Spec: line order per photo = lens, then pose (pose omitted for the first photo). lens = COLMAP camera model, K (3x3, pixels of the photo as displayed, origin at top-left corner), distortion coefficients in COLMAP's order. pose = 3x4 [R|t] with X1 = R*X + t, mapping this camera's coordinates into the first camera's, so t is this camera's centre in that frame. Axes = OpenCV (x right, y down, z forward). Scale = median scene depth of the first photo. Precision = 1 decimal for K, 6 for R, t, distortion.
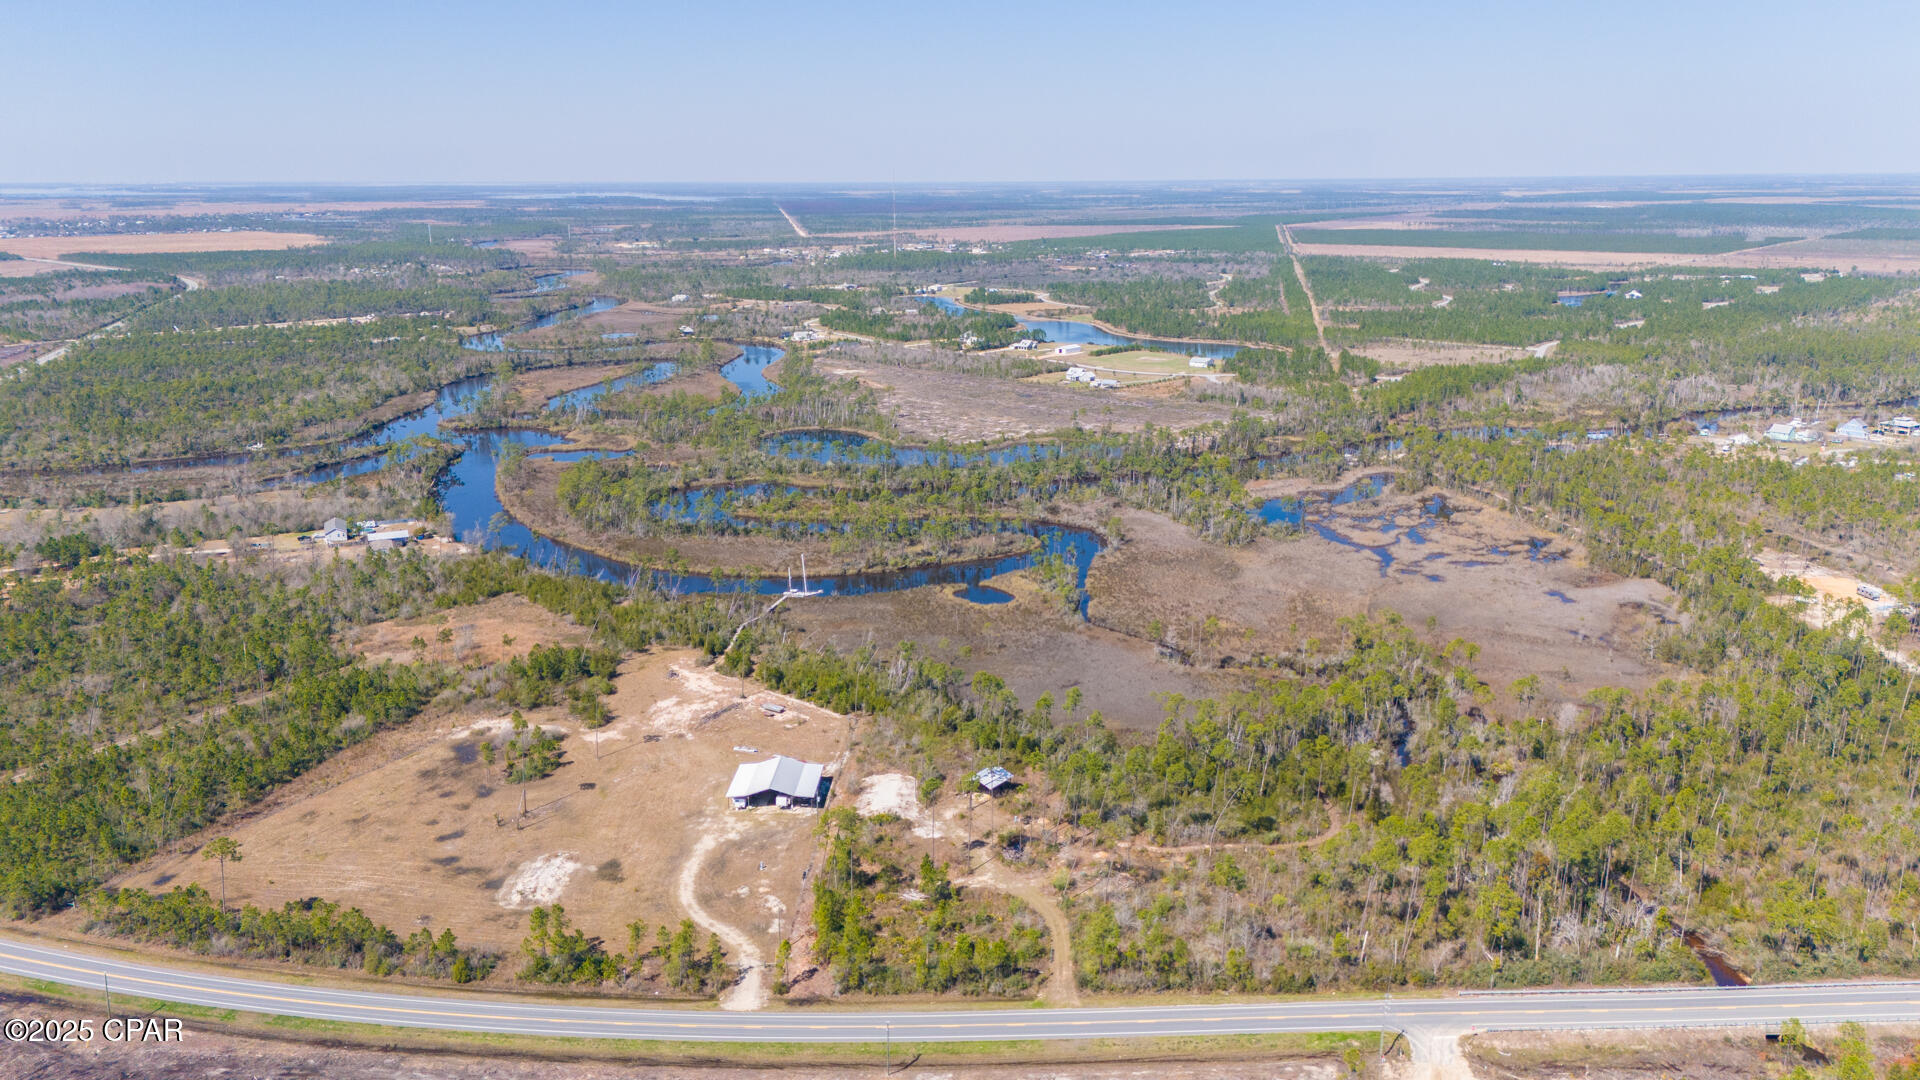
lens RADIAL K [[1400.6, 0, 977.0], [0, 1400.6, 535.5], [0, 0, 1]] dist [0.074588, -0.069993]
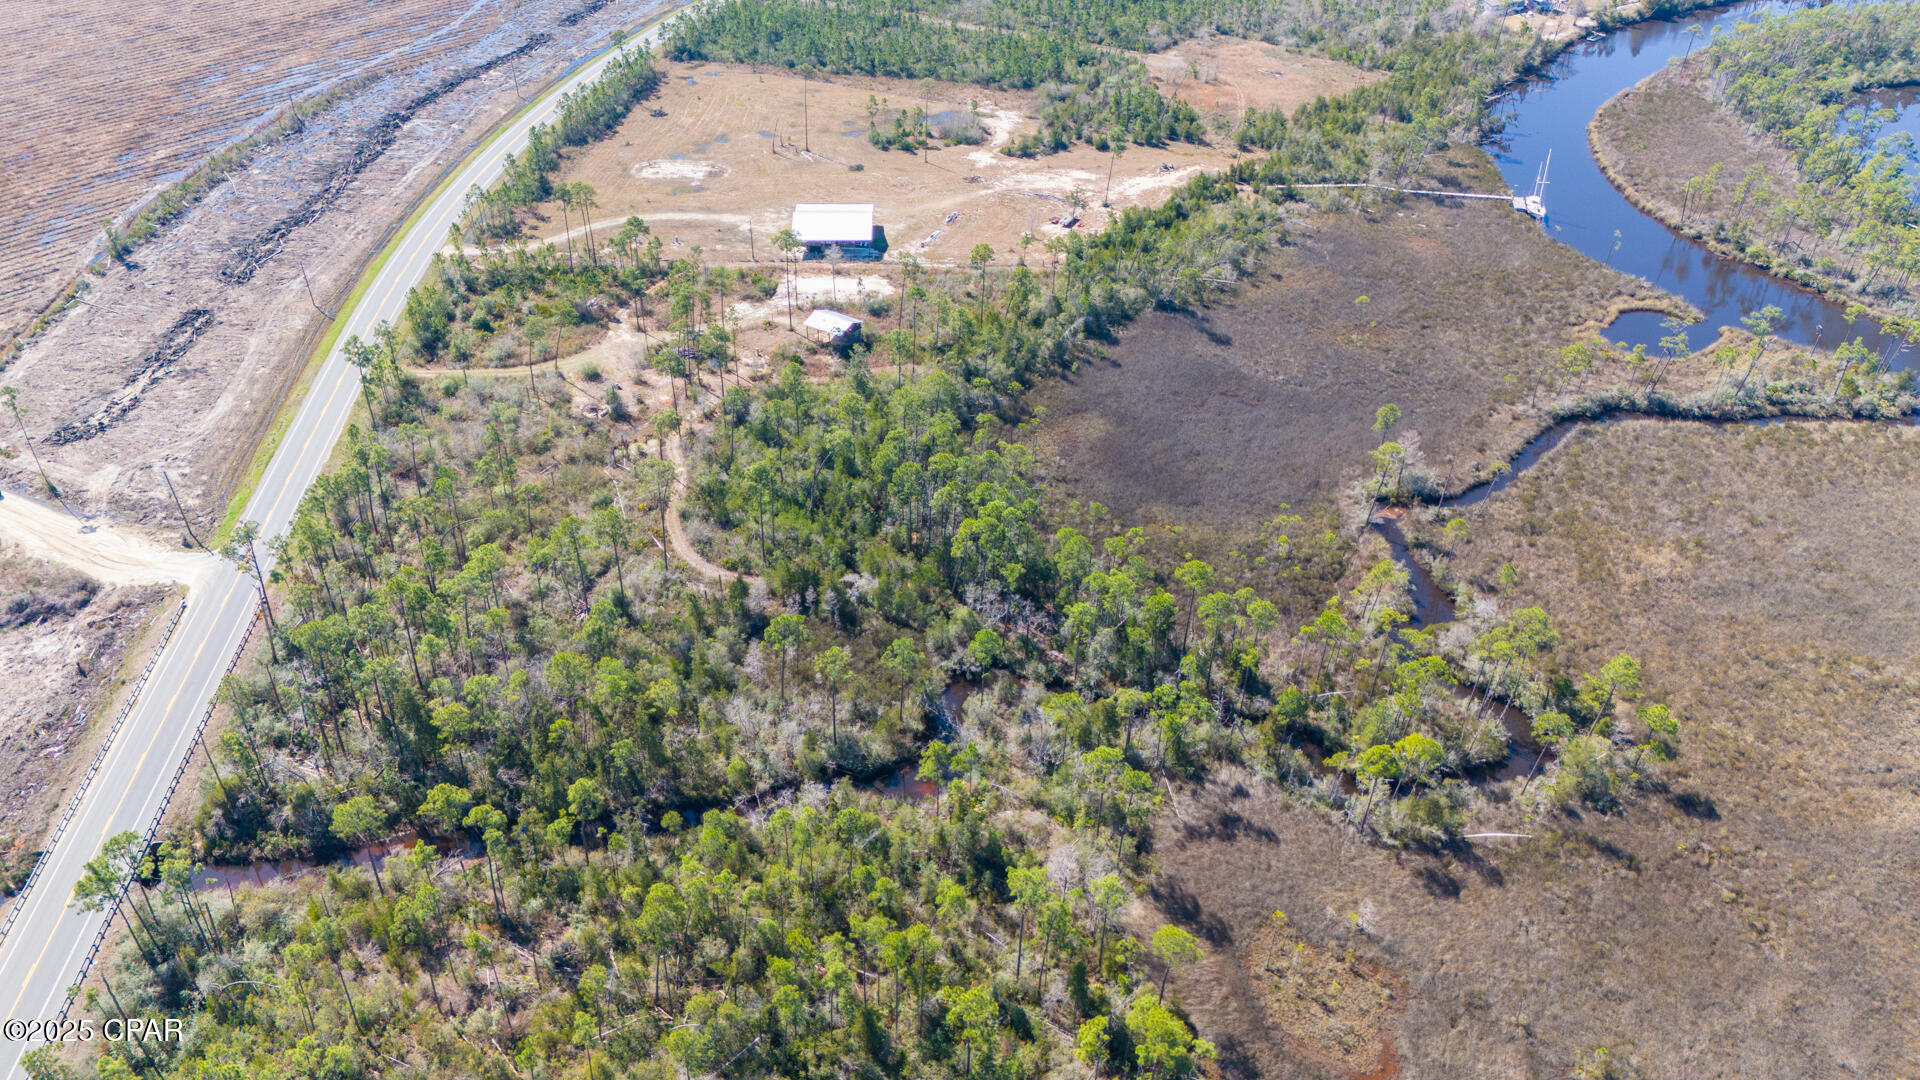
lens RADIAL K [[1400.6, 0, 957.0], [0, 1400.6, 541.5], [0, 0, 1]] dist [0.074588, -0.069993]
pose [[0.048572, 0.584628, -0.809847, 0.621433], [-0.254498, 0.791286, 0.555965, -0.171338], [0.965853, 0.179100, 0.187221, 0.744609]]
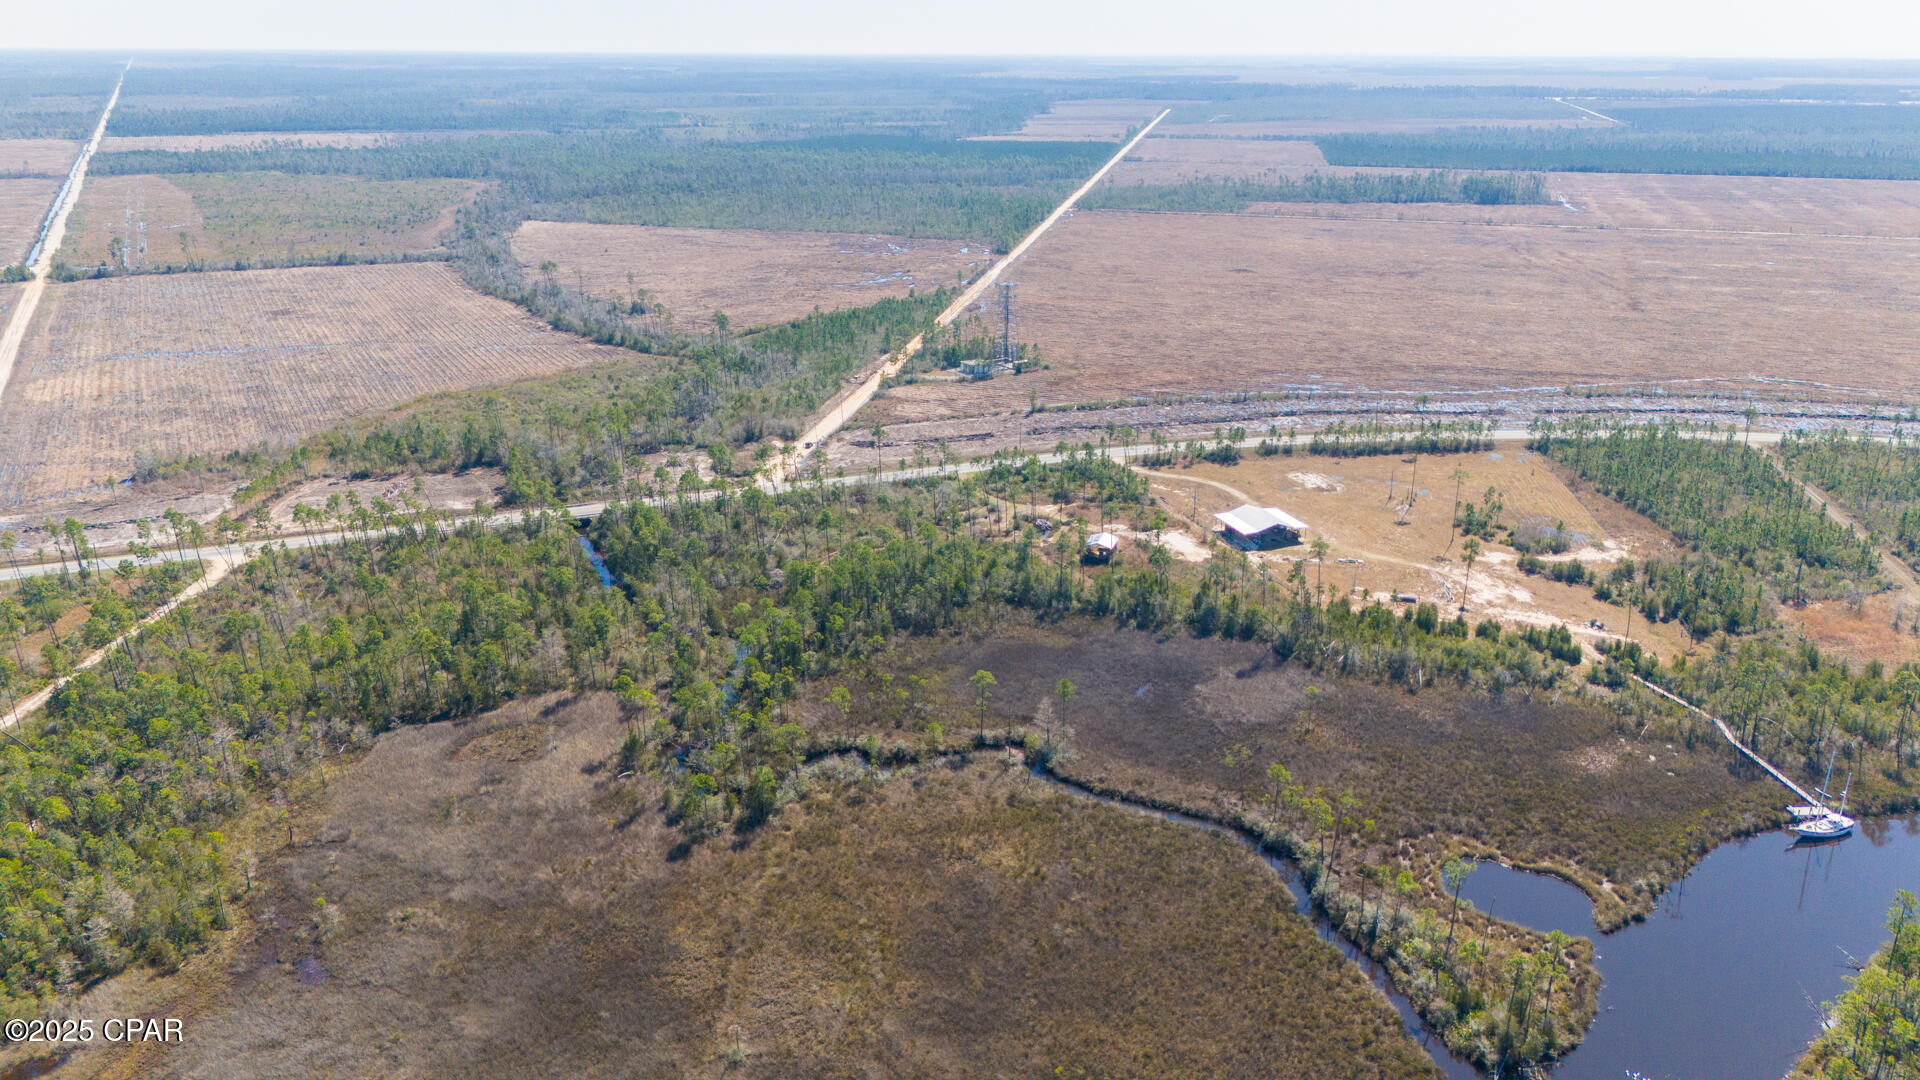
lens RADIAL K [[1400.6, 0, 960.9], [0, 1400.6, 540.8], [0, 0, 1]] dist [0.074588, -0.069993]
pose [[-0.945702, 0.113521, -0.304567, 0.378806], [-0.075108, 0.835343, 0.544574, -0.362610], [0.316238, 0.537880, -0.781459, 1.490606]]
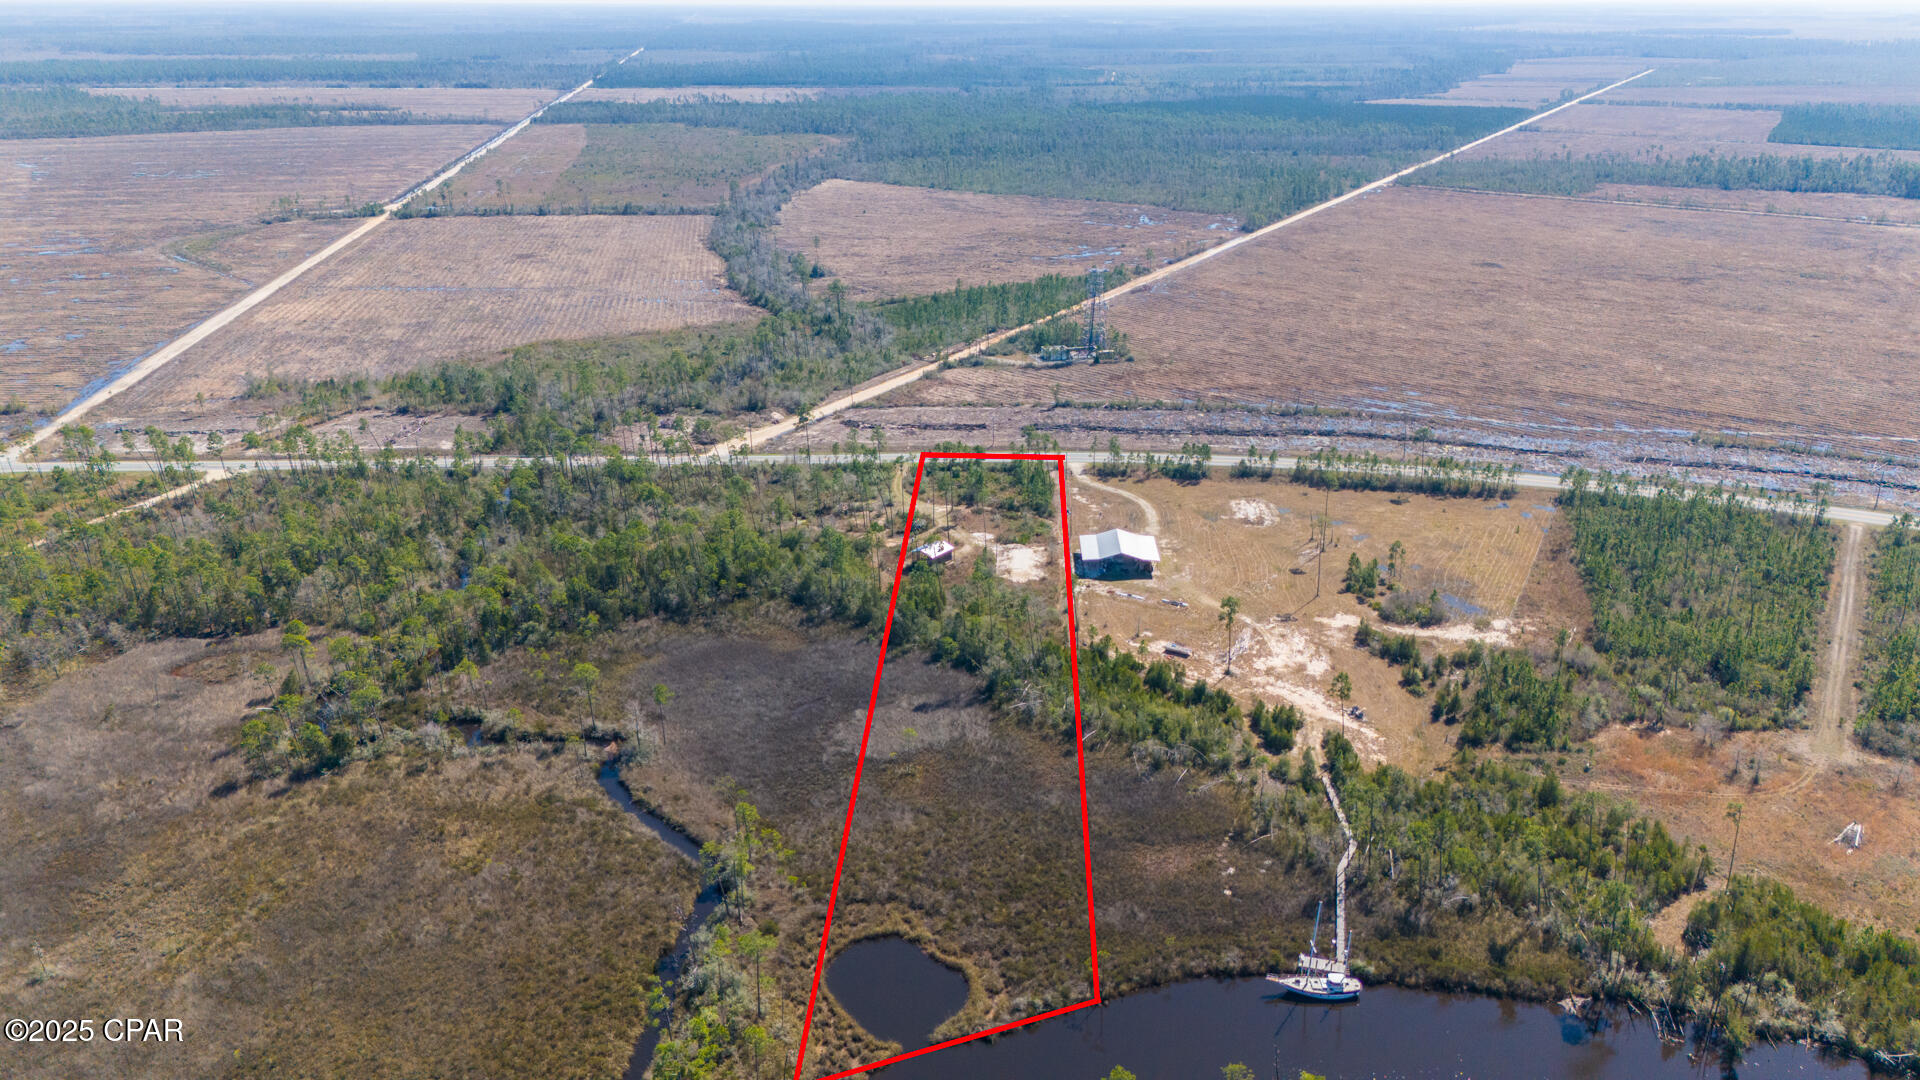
lens RADIAL K [[1400.6, 0, 962.2], [0, 1400.6, 552.5], [0, 0, 1]] dist [0.074588, -0.069993]
pose [[-0.999933, 0.003320, 0.011131, -0.022194], [0.009211, 0.810438, 0.585752, -0.387644], [-0.007076, 0.585815, -0.810414, 1.523049]]
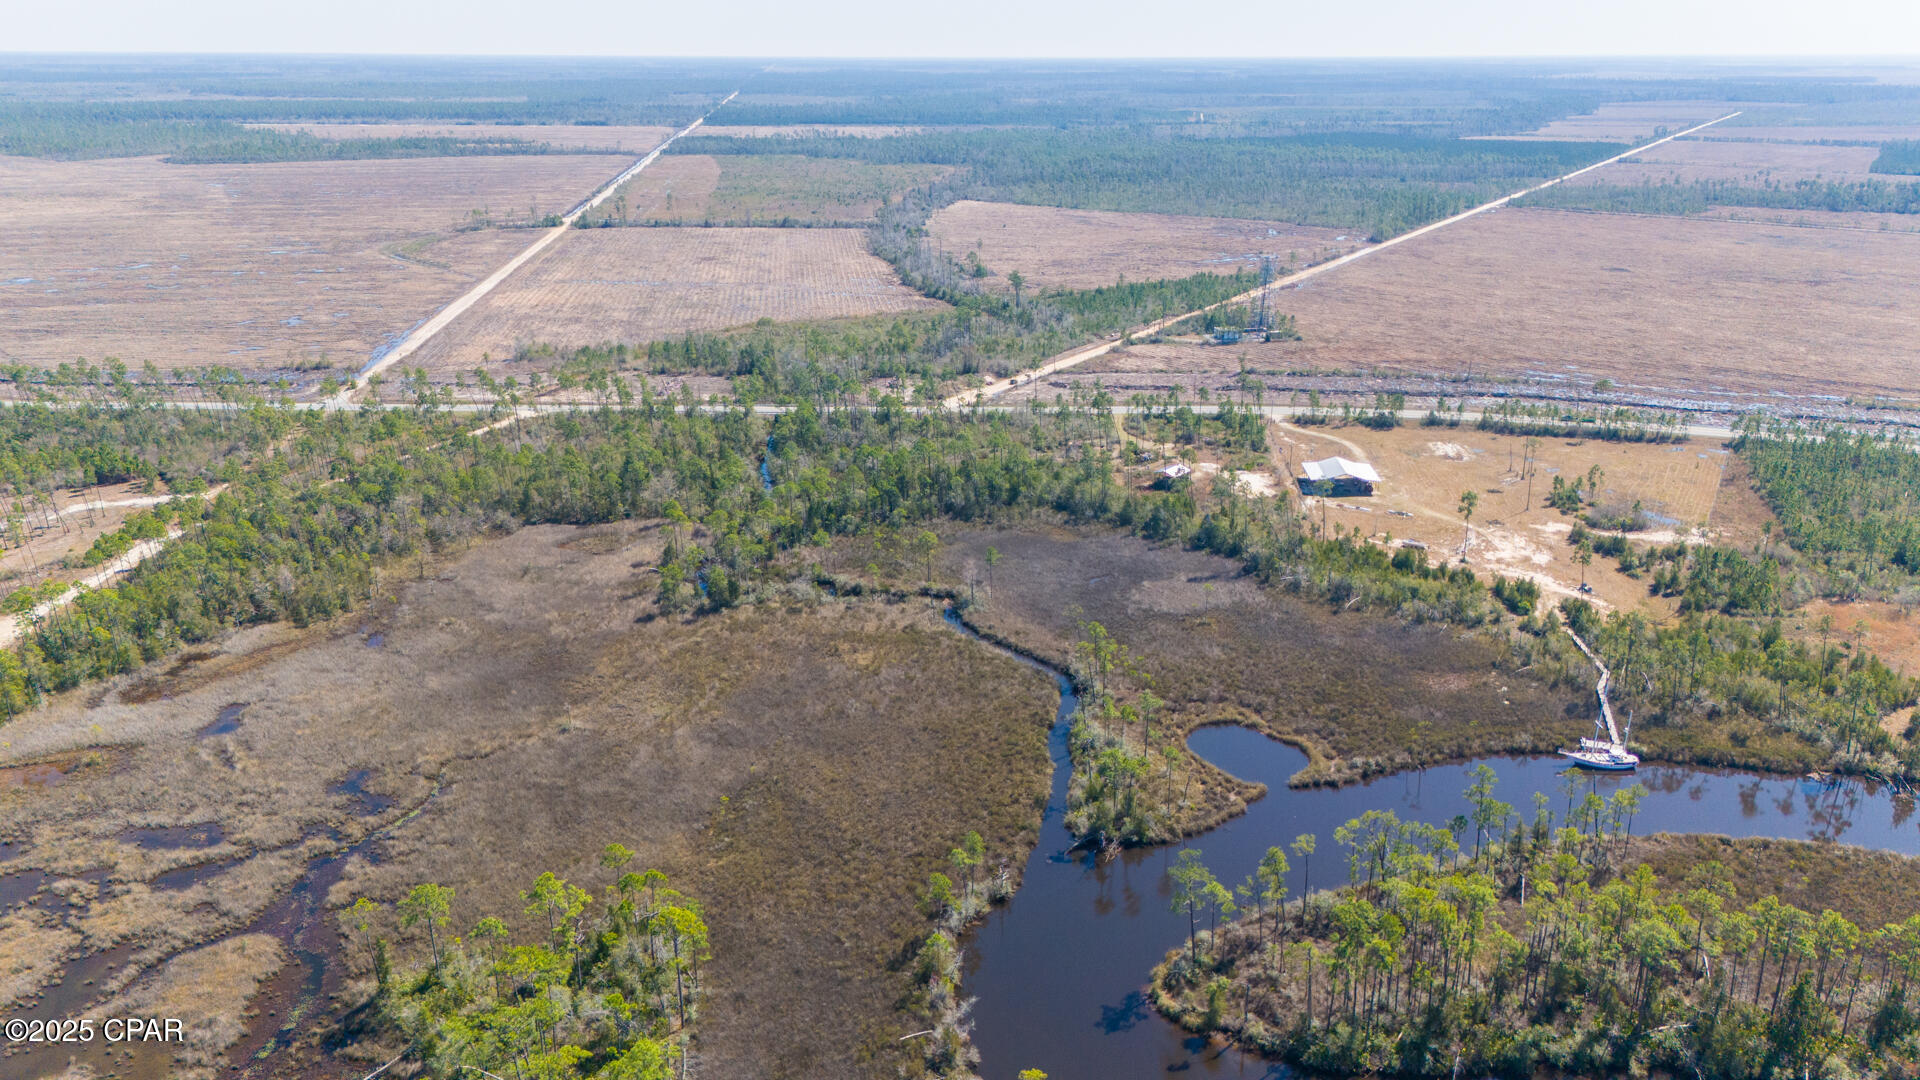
lens RADIAL K [[1400.6, 0, 958.6], [0, 1400.6, 541.6], [0, 0, 1]] dist [0.074588, -0.069993]
pose [[-0.998452, -0.012543, 0.054181, 0.107059], [0.019544, 0.832958, 0.552991, -0.389632], [-0.052067, 0.553194, -0.831424, 1.682541]]
